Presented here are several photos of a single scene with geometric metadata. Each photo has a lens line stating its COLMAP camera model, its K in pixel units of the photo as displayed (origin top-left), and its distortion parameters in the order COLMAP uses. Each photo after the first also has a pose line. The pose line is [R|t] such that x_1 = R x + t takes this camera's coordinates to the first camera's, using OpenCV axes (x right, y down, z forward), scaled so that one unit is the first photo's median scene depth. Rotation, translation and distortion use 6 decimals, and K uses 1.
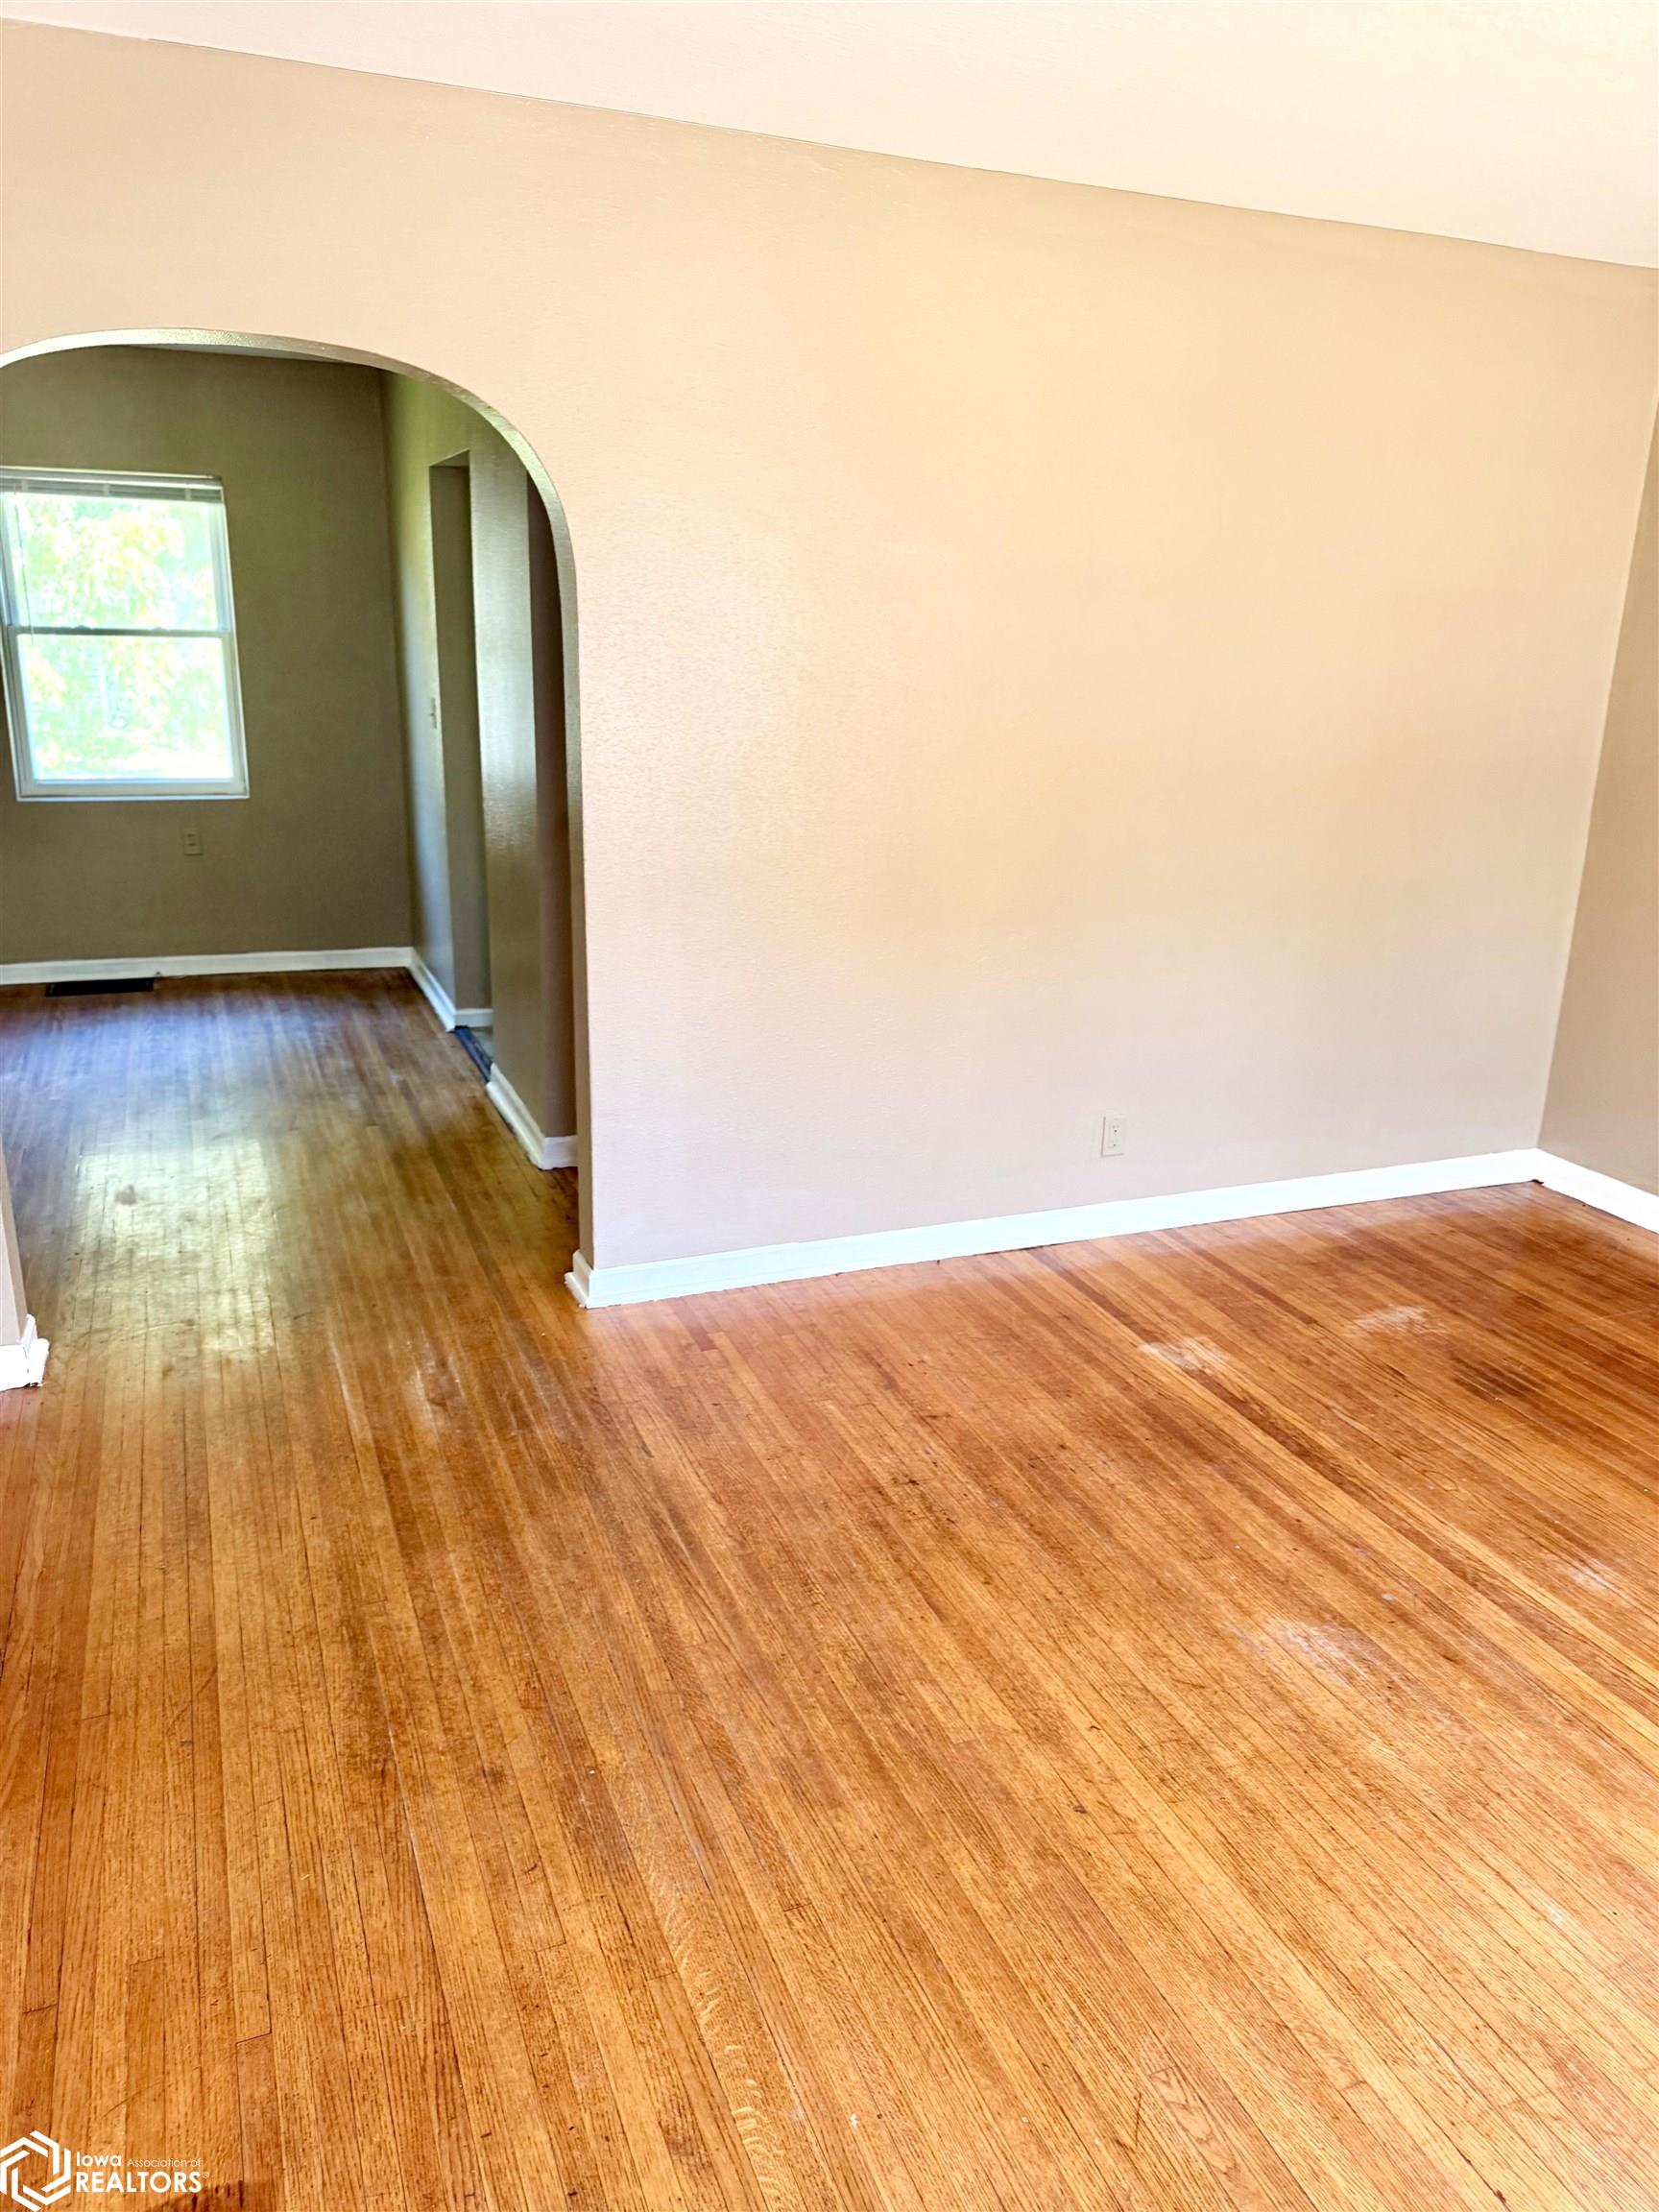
lens RADIAL K [[1578.9, 0, 837.3], [0, 1578.9, 1103.6], [0, 0, 1]] dist [0.042886, -0.028053]
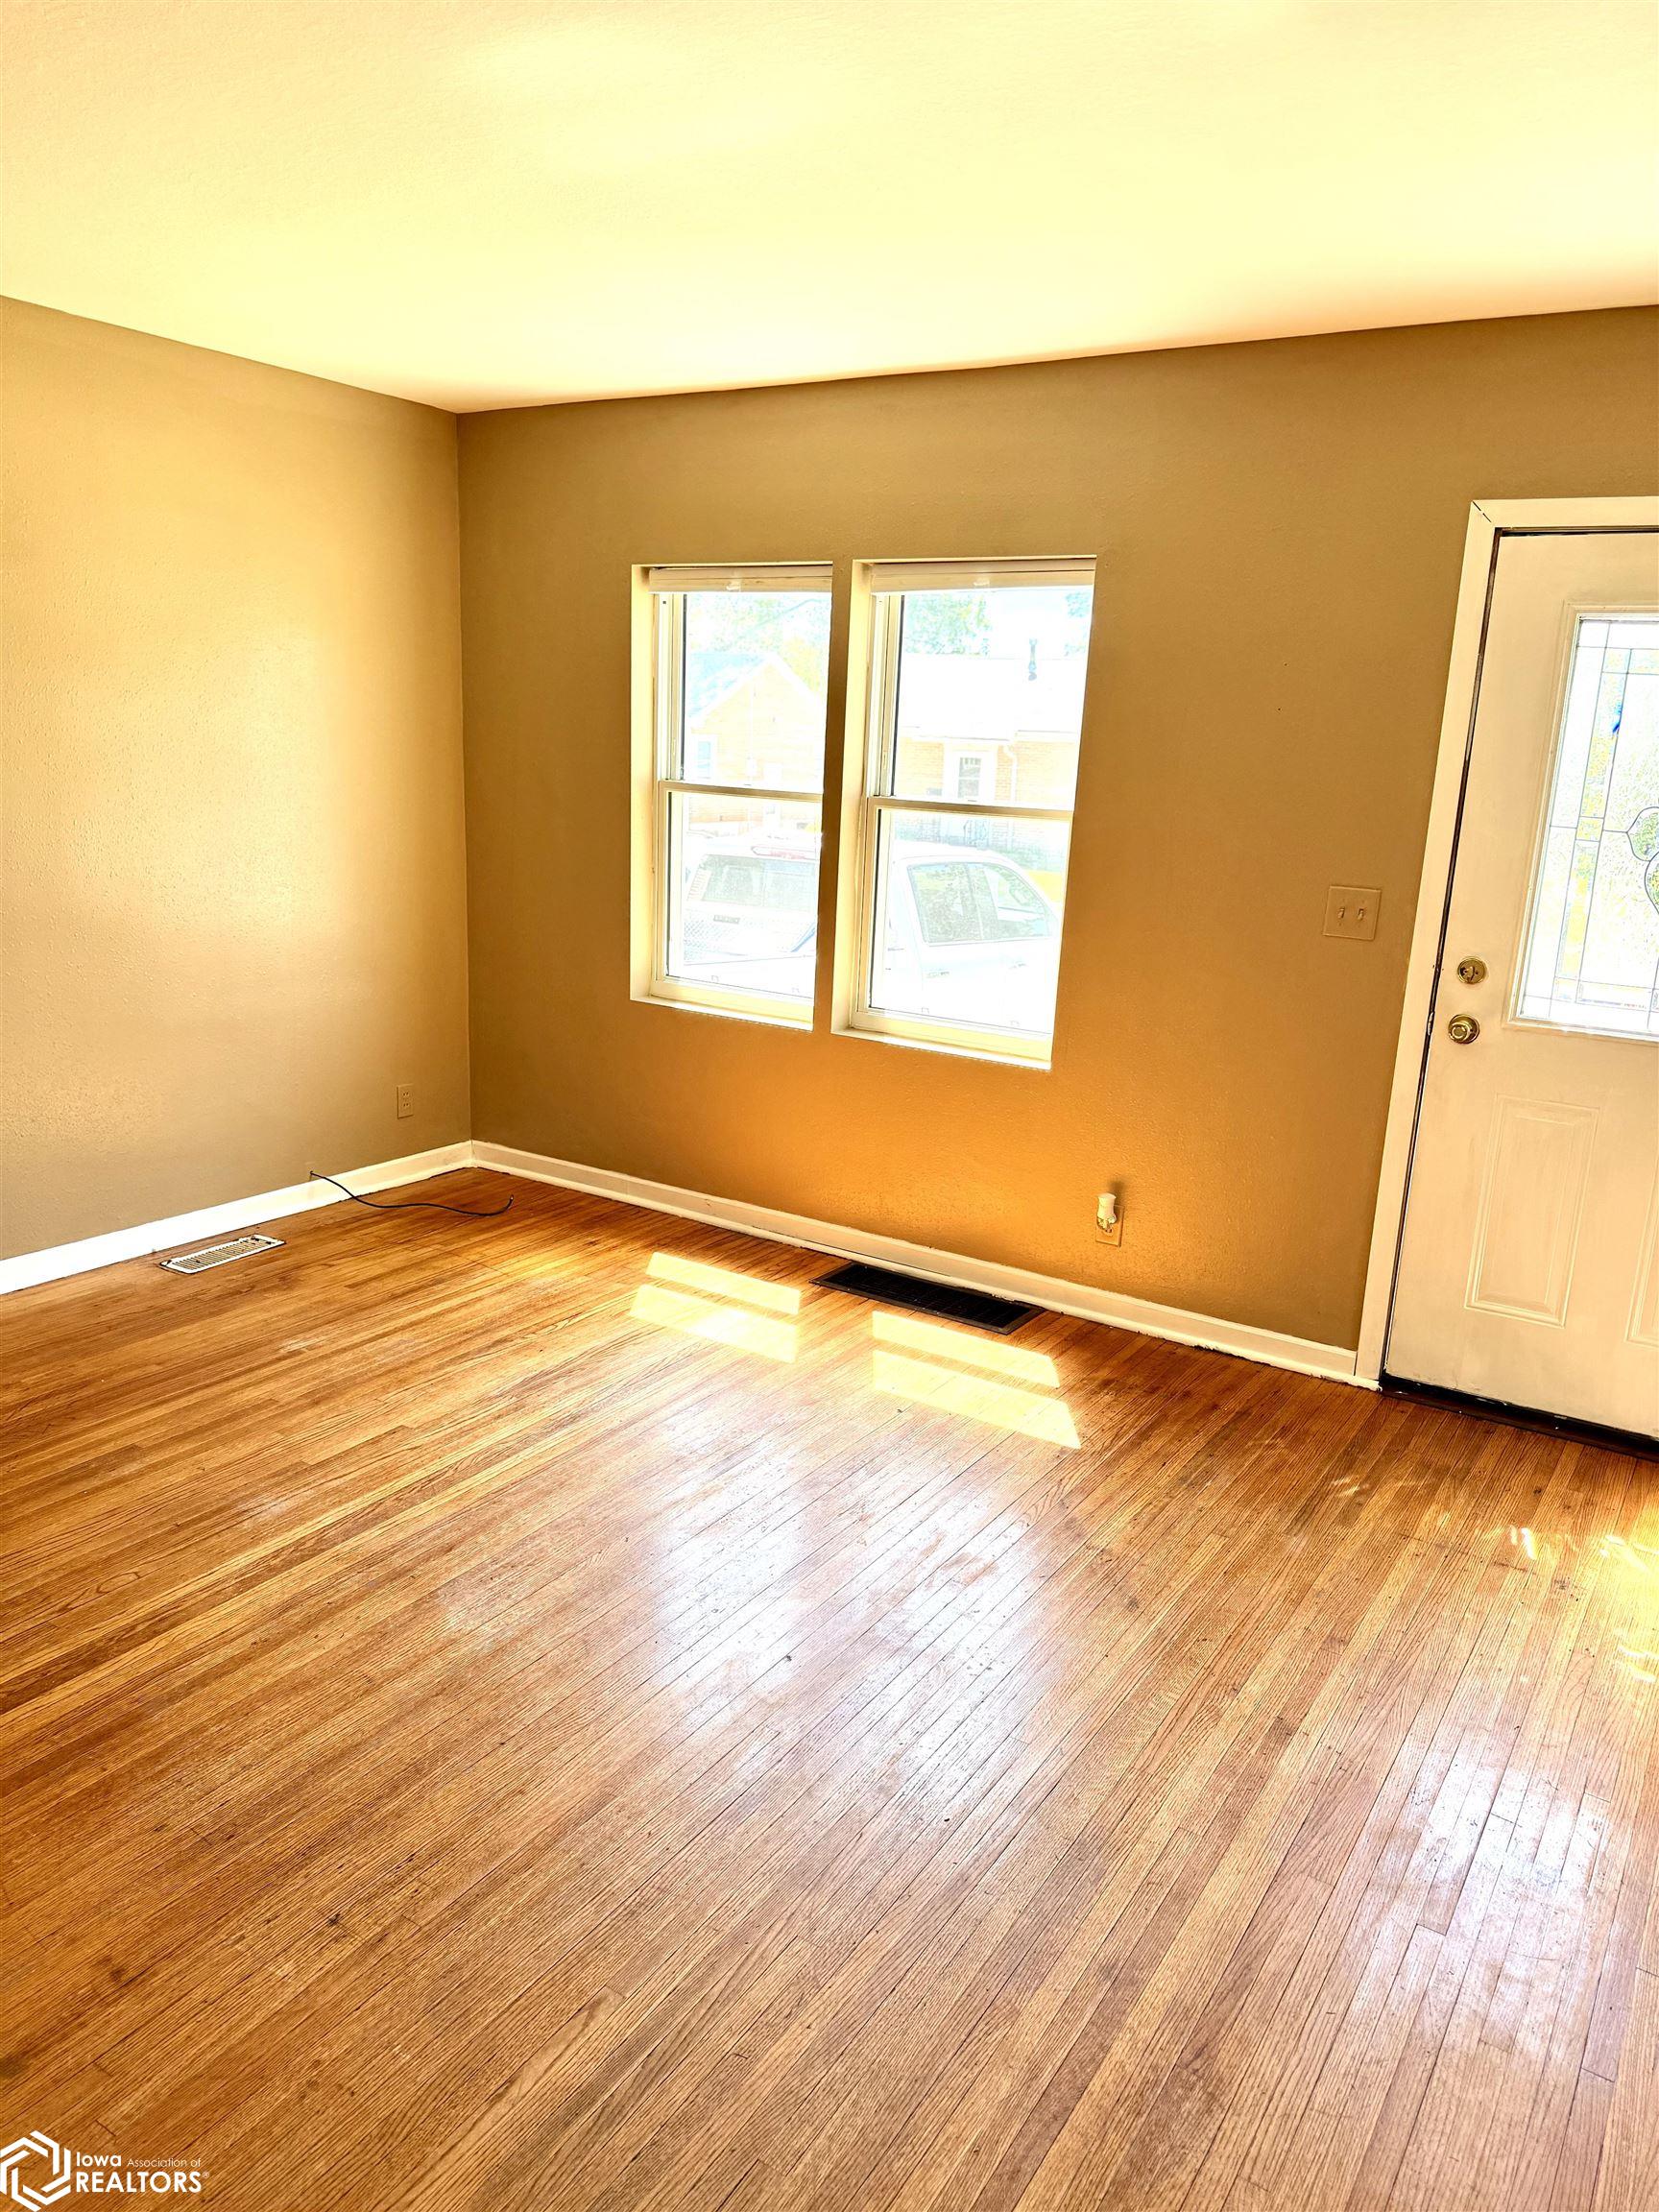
lens RADIAL K [[1578.9, 0, 831.2], [0, 1578.9, 1112.3], [0, 0, 1]] dist [0.042886, -0.028053]
pose [[-0.569323, -0.246254, 0.784366, -0.617705], [0.183227, 0.892080, 0.413064, -0.375171], [-0.801436, 0.378884, -0.462761, 1.156669]]
